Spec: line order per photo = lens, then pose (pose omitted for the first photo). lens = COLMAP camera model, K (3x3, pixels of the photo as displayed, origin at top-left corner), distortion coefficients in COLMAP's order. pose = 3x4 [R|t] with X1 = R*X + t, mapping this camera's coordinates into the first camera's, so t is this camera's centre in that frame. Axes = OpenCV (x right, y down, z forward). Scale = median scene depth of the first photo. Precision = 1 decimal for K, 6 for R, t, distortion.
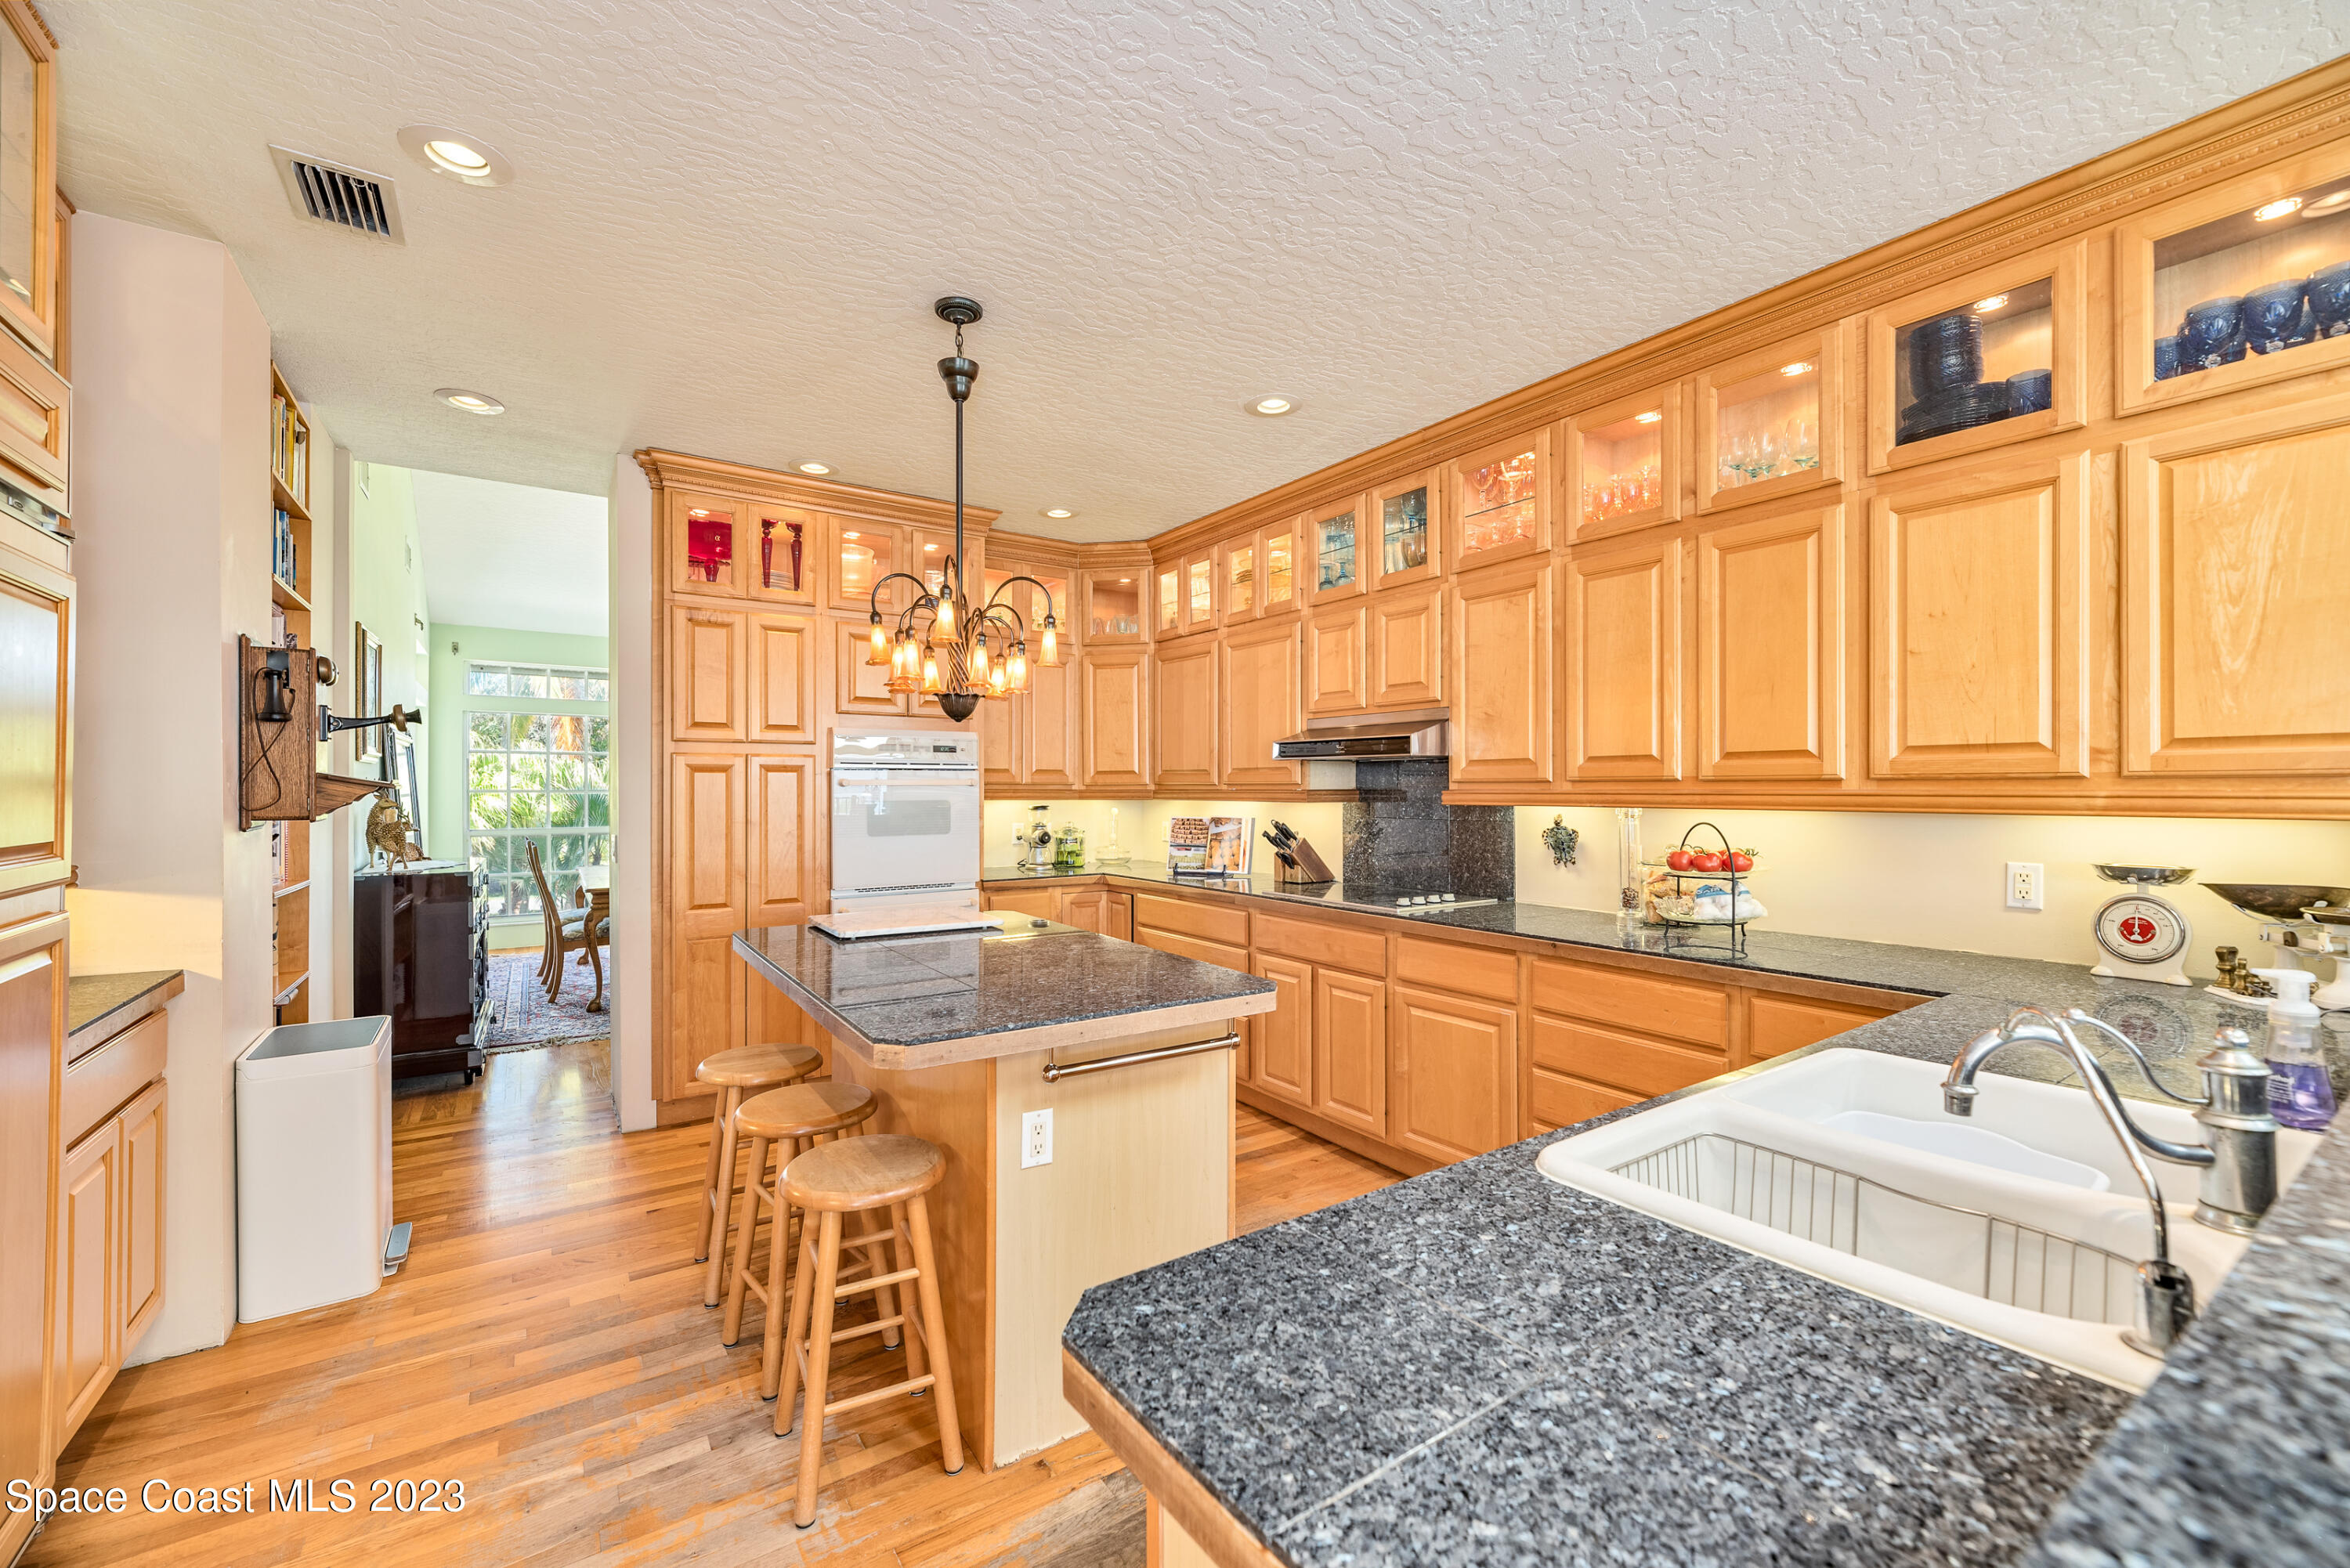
lens RADIAL K [[956.7, 0, 1179.5], [0, 956.7, 779.7], [0, 0, 1]] dist [0.001963, -0.000900]
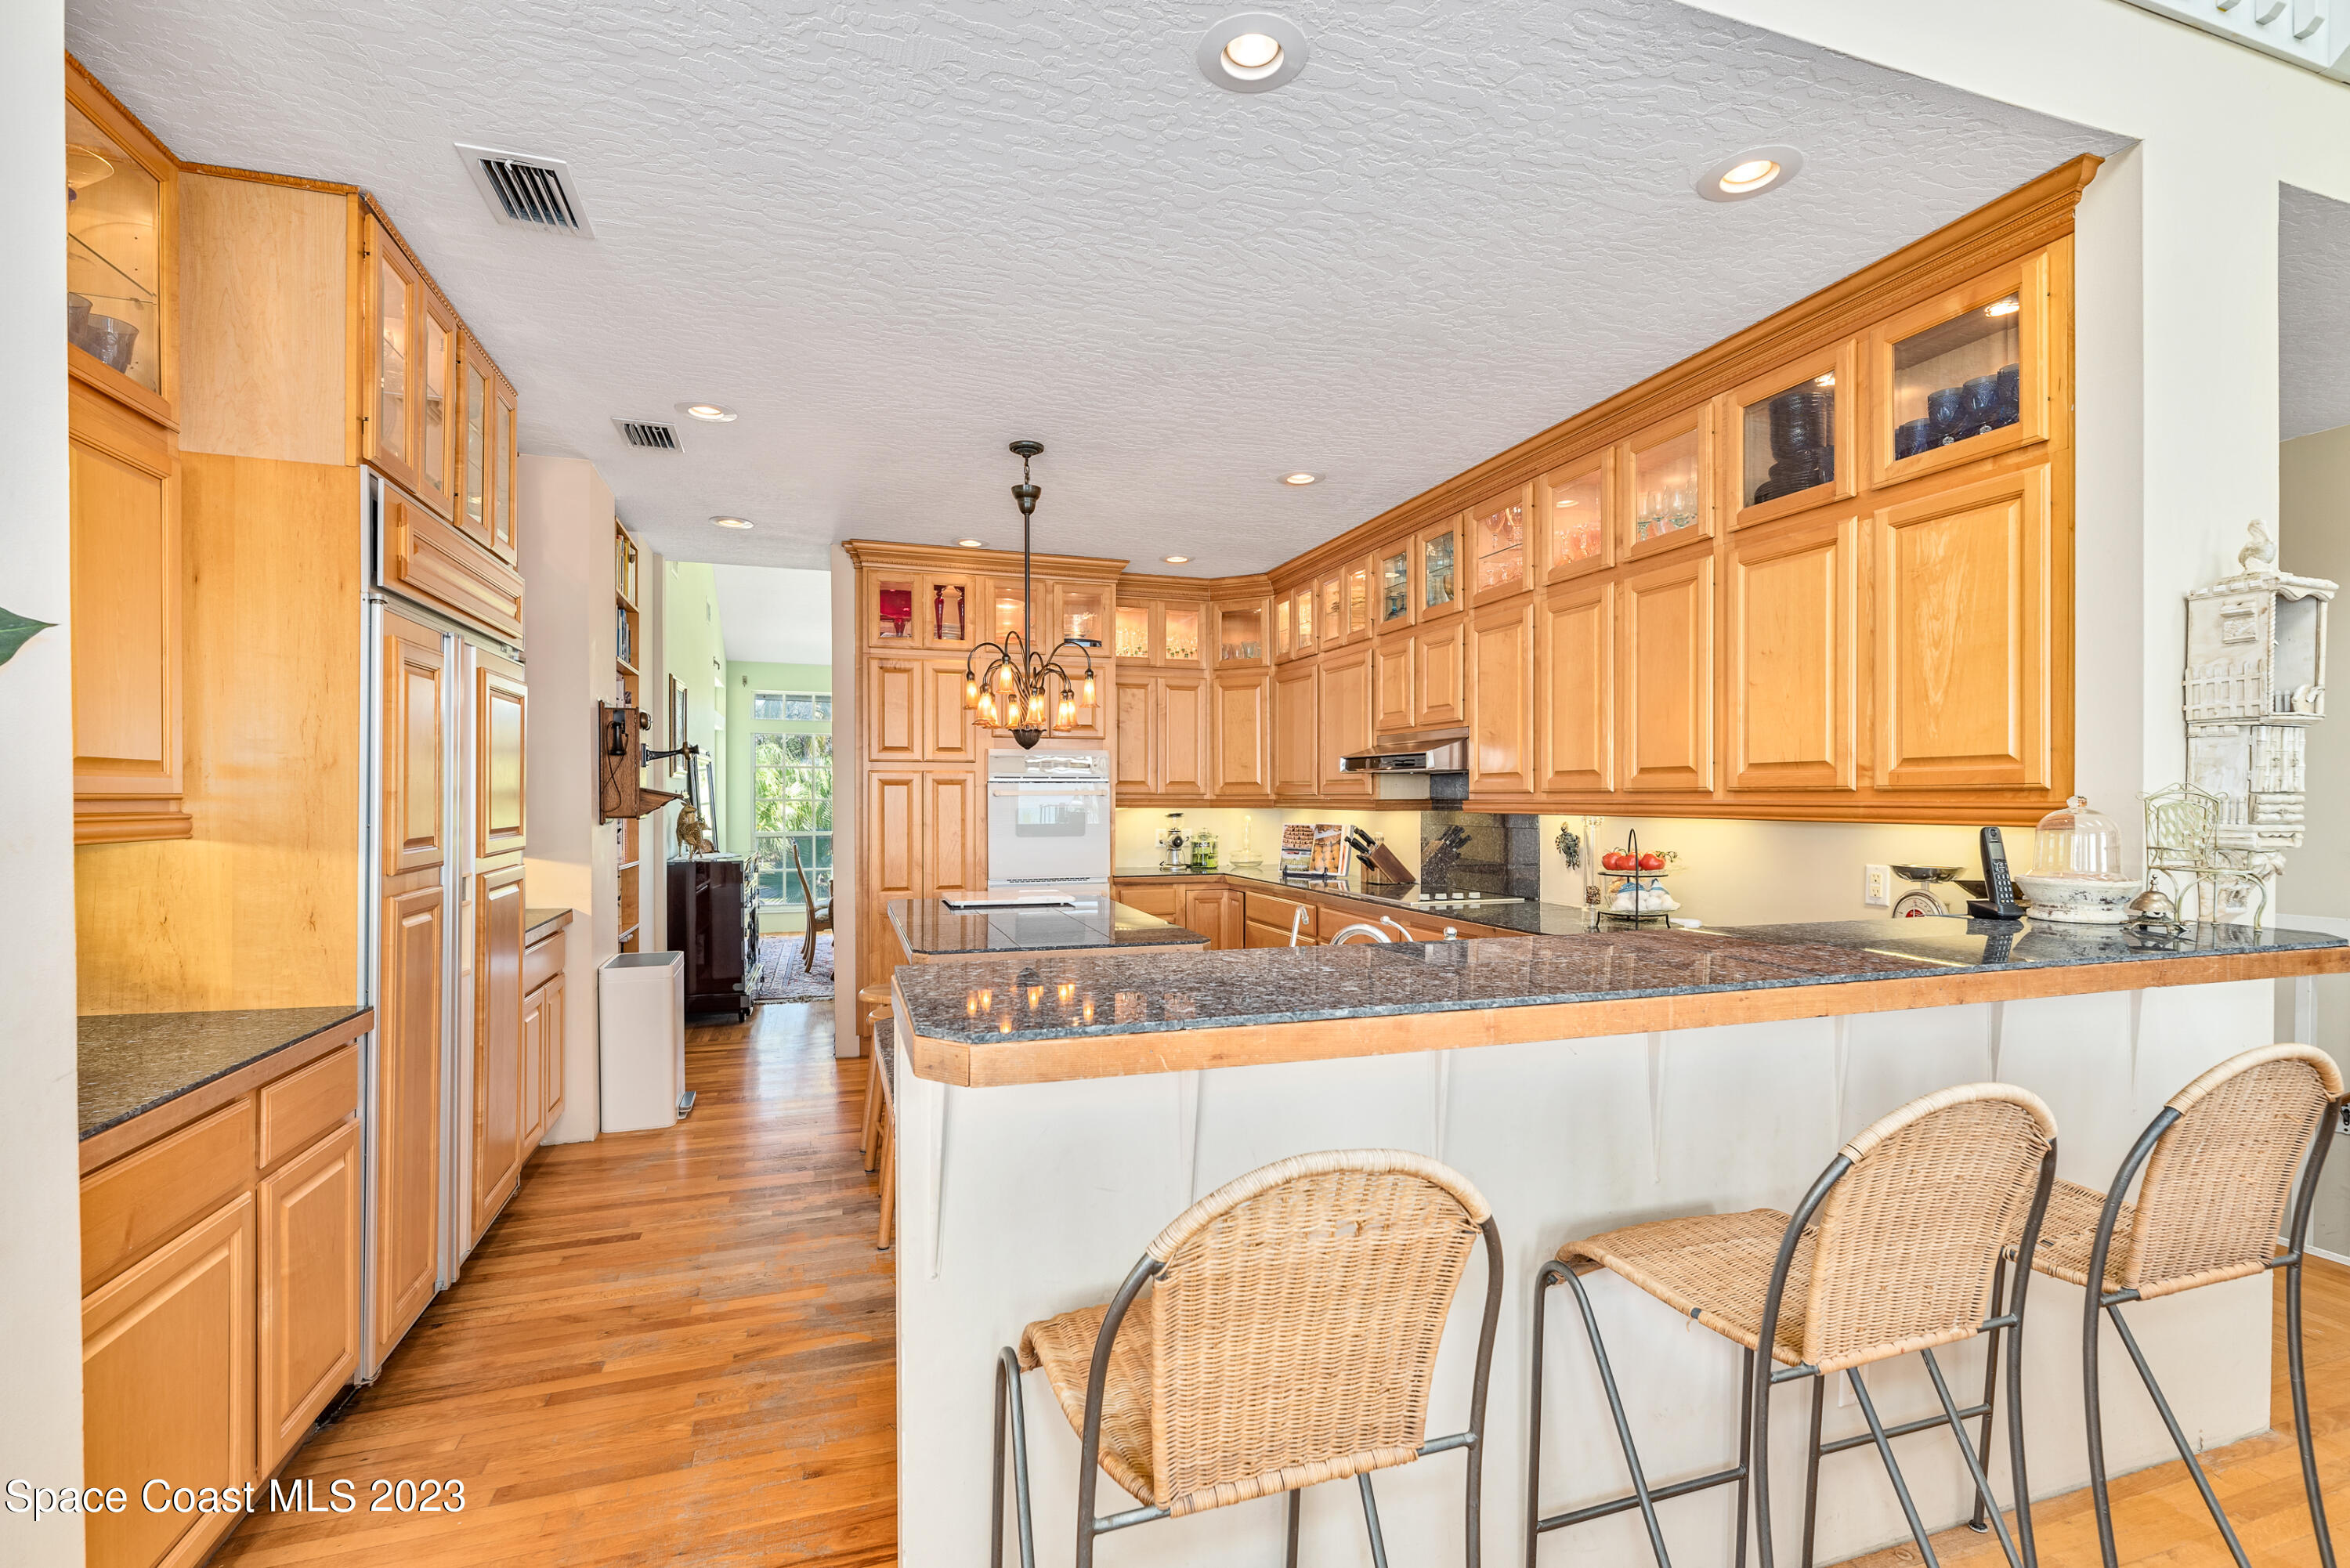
lens RADIAL K [[1059.9, 0, 1176.5], [0, 1059.9, 794.1], [0, 0, 1]] dist [0.000770, 0.000074]
pose [[0.961653, -0.000144, -0.274269, 0.319350], [0.001840, 0.999981, 0.005928, -0.004632], [0.274263, -0.006205, 0.961635, -0.325012]]
